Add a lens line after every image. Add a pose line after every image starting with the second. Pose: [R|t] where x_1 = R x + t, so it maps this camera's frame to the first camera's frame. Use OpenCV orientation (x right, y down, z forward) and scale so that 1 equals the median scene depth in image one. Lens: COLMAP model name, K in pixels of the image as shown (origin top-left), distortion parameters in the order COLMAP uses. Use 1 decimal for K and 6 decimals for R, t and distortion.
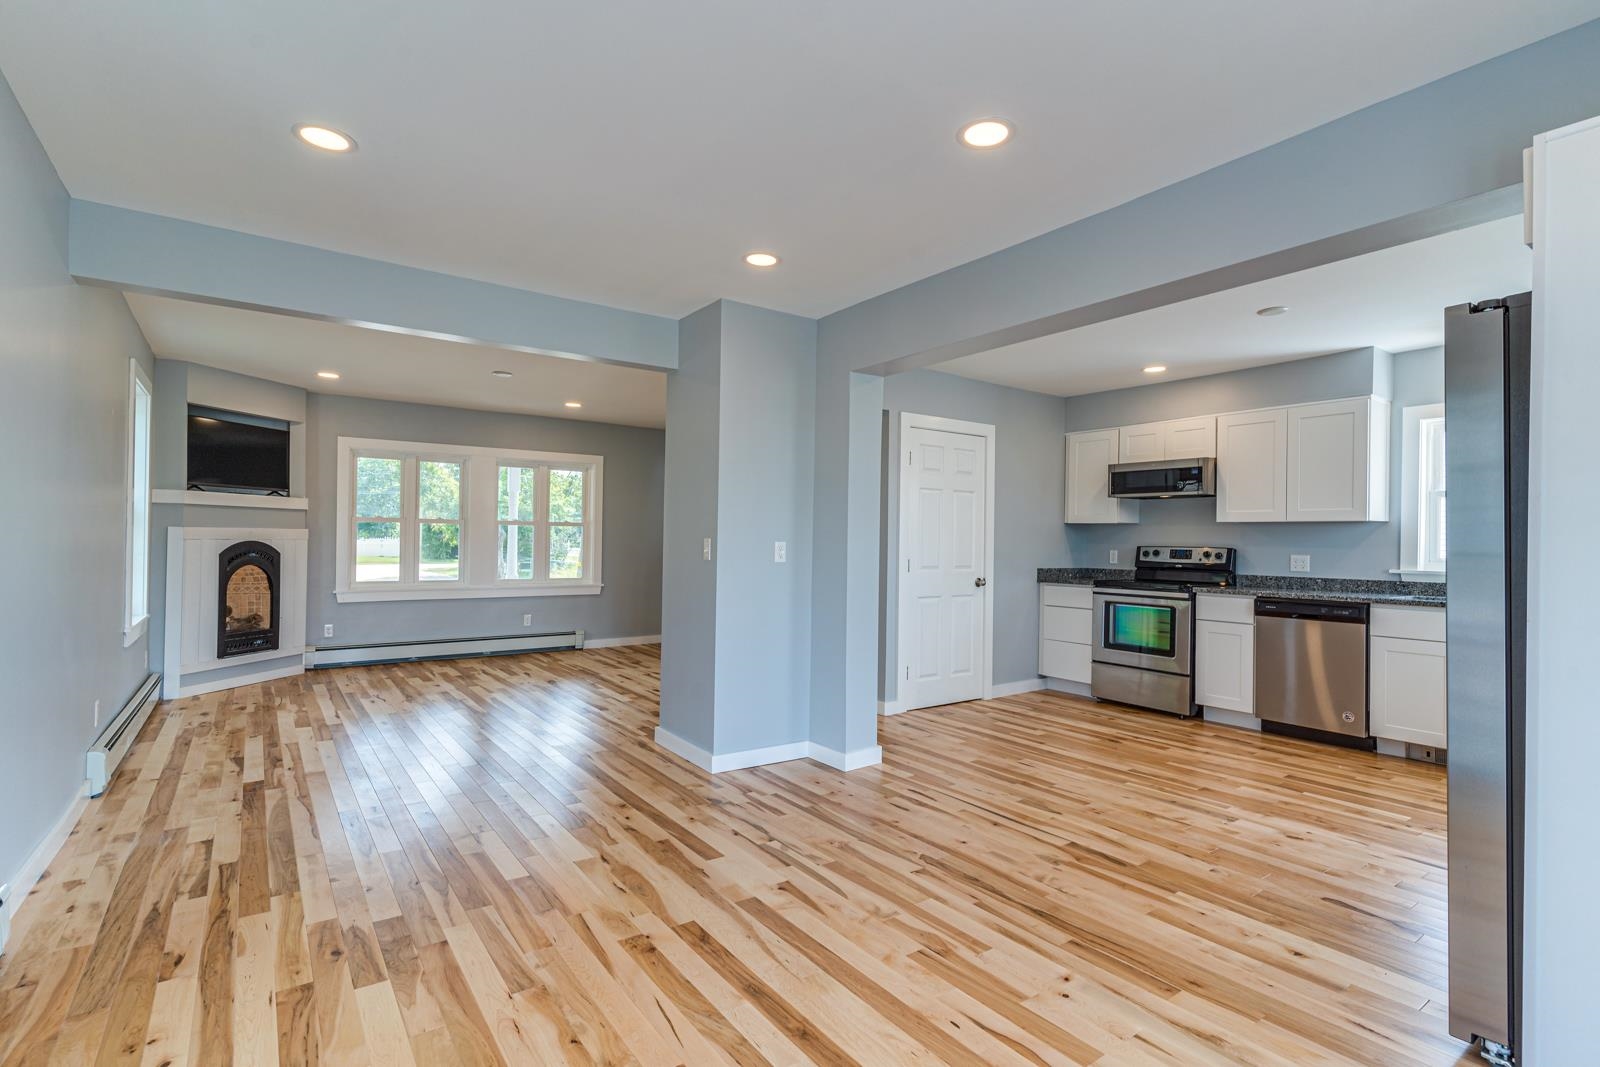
lens RADIAL K [[759.8, 0, 799.6], [0, 759.8, 538.1], [0, 0, 1]] dist [0.002067, 0.000248]
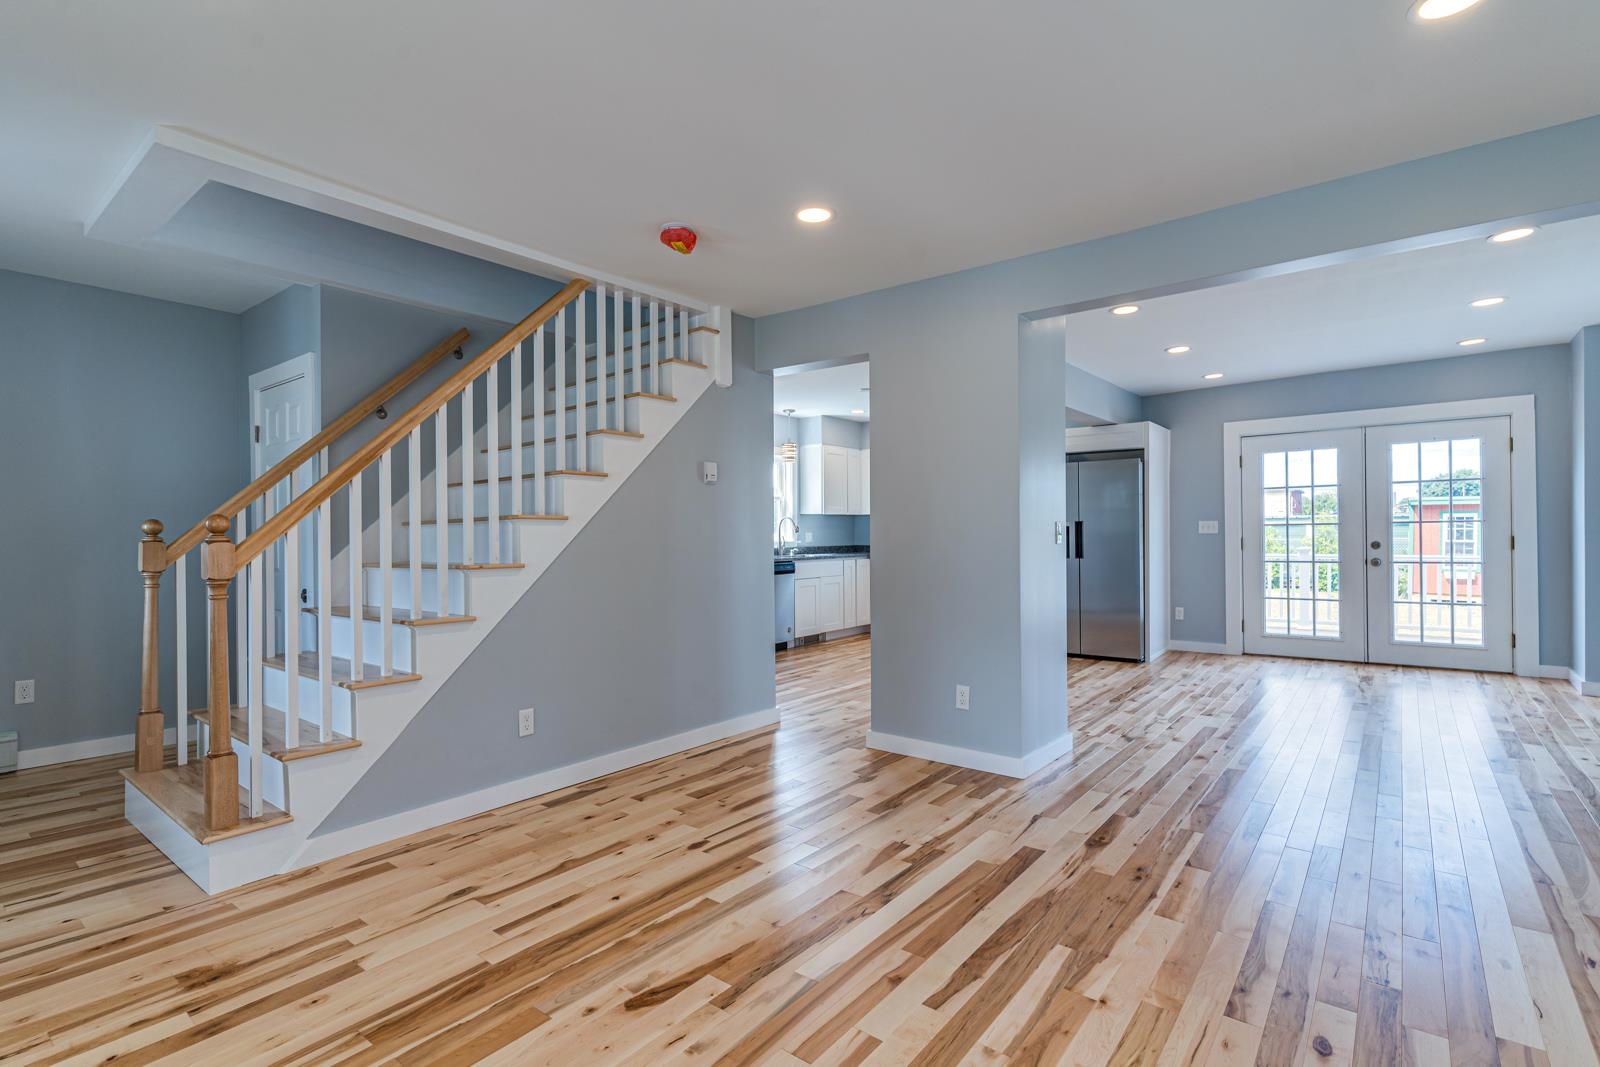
lens RADIAL K [[759.8, 0, 799.6], [0, 759.8, 538.1], [0, 0, 1]] dist [0.002067, 0.000248]
pose [[-0.273430, -0.018226, 0.961719, -0.734086], [-0.000752, 0.999824, 0.018734, 0.002390], [-0.961892, 0.004399, -0.273396, 1.198666]]
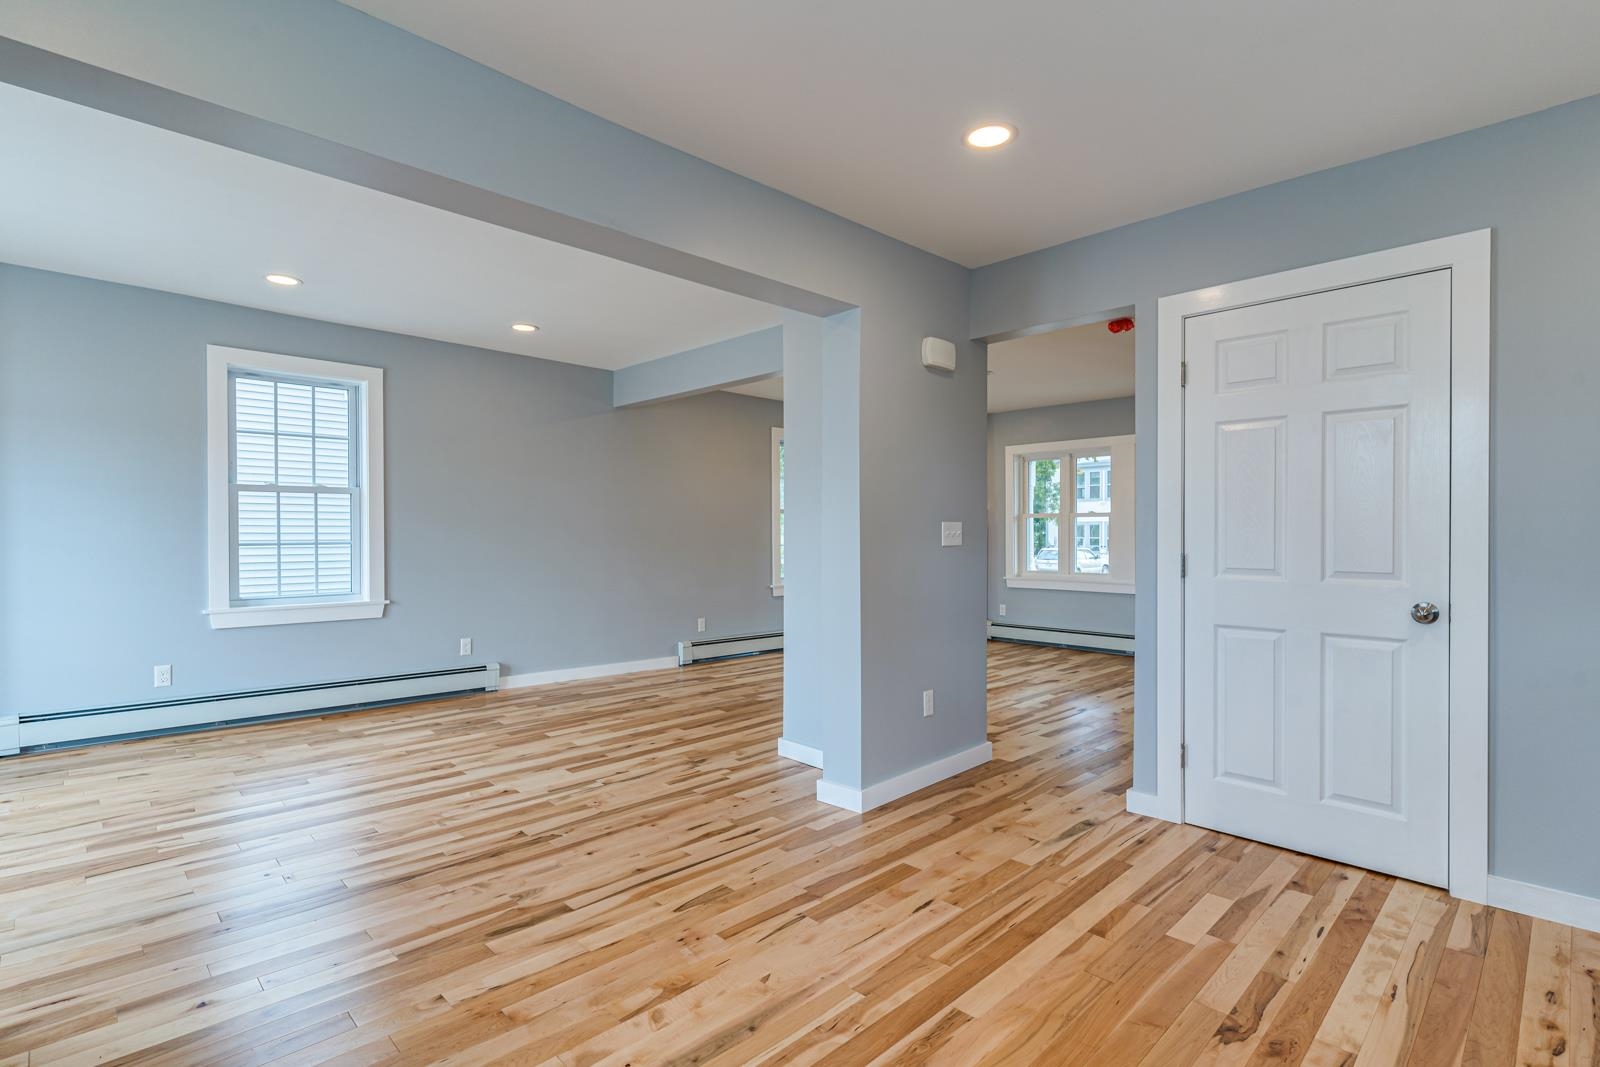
lens RADIAL K [[767.1, 0, 800.0], [0, 767.1, 533.5], [0, 0, 1]] dist [0.000602, -0.000073]
pose [[0.153912, -0.012210, -0.988009, 0.667241], [0.004931, 0.999921, -0.011590, 0.017962], [0.988072, -0.003088, 0.153960, 0.636710]]
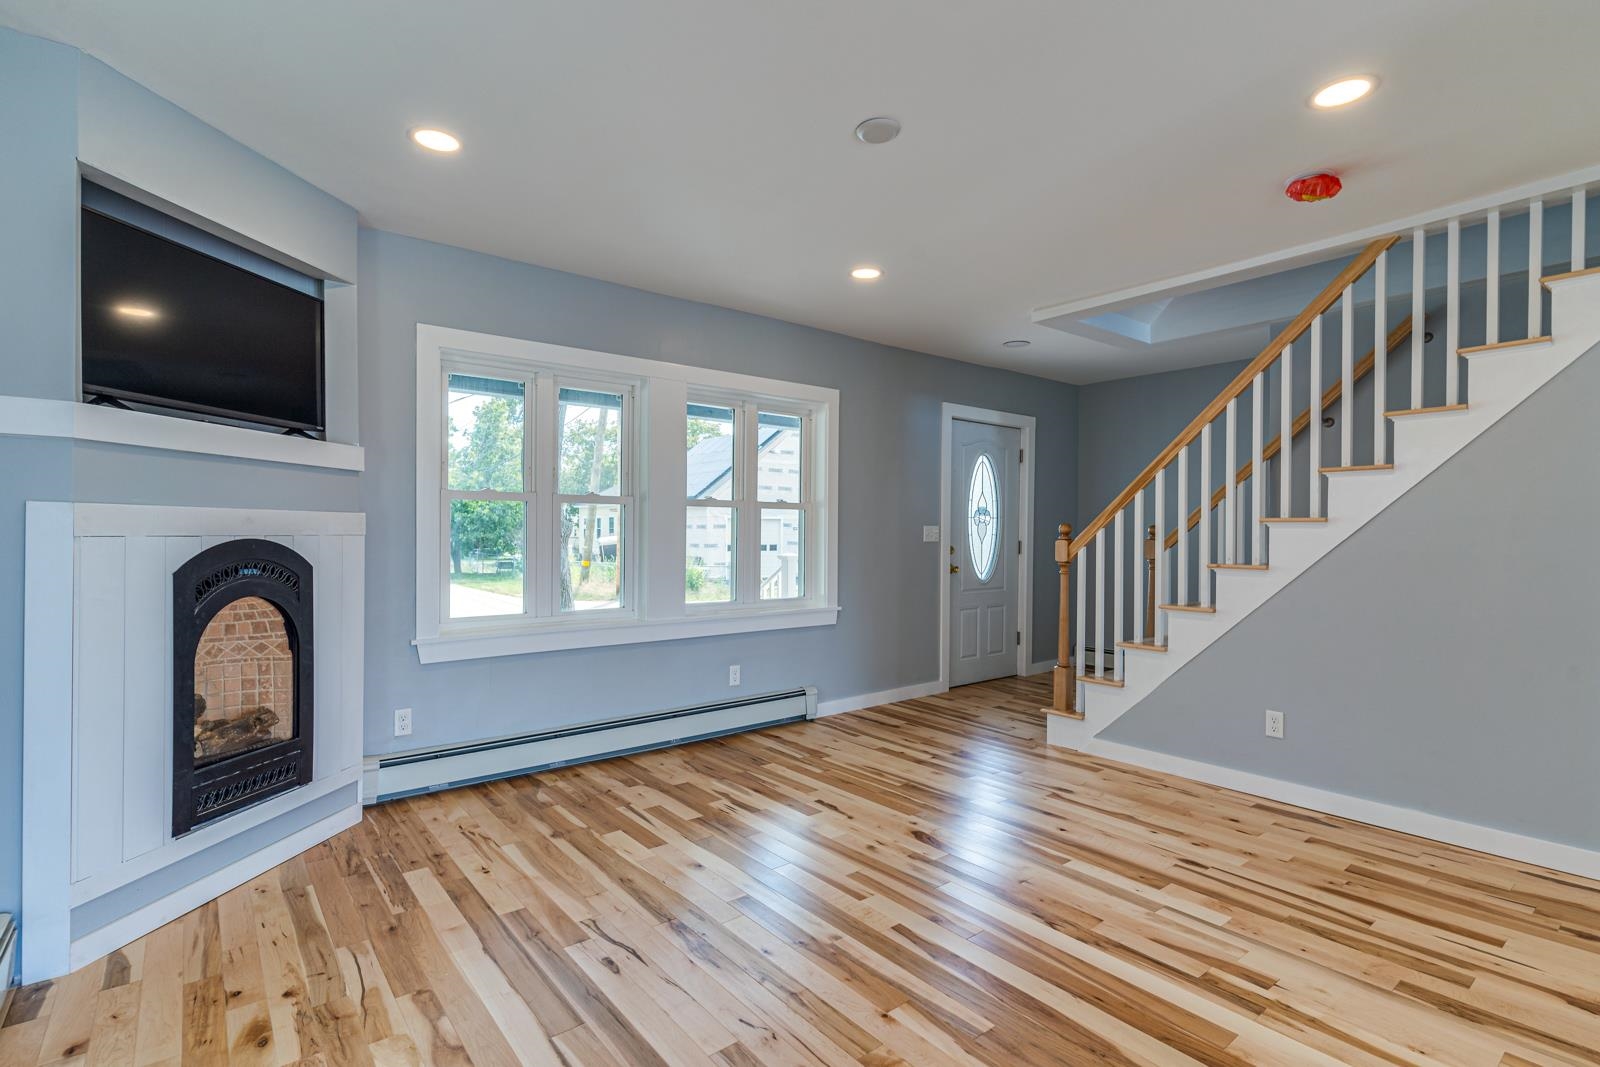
lens RADIAL K [[759.8, 0, 799.6], [0, 759.8, 538.1], [0, 0, 1]] dist [0.002067, 0.000248]
pose [[0.998458, -0.010381, 0.054541, -0.497156], [0.009906, 0.999911, 0.008961, 0.002526], [-0.054630, -0.008407, 0.998471, 0.635810]]
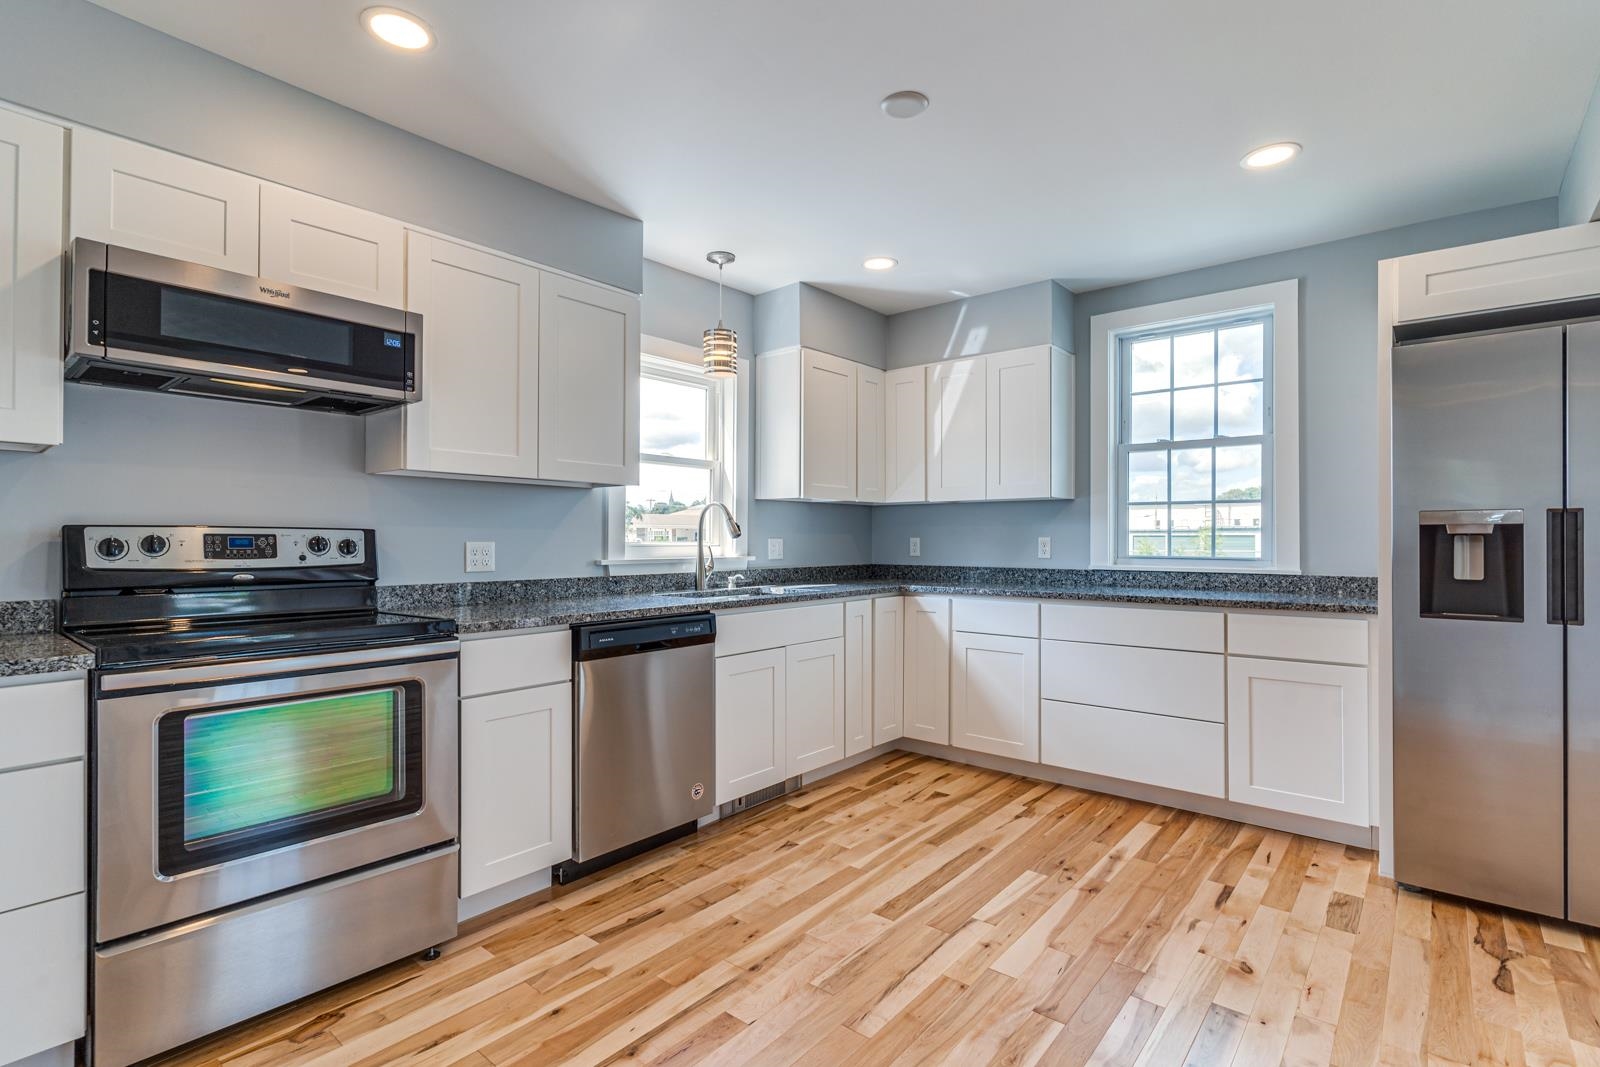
lens RADIAL K [[759.8, 0, 799.6], [0, 759.8, 538.1], [0, 0, 1]] dist [0.002067, 0.000248]
pose [[-0.248876, -0.010032, 0.968484, 0.068841], [-0.007248, 0.999938, 0.008495, 0.013260], [-0.968508, -0.004906, -0.248933, 0.902697]]
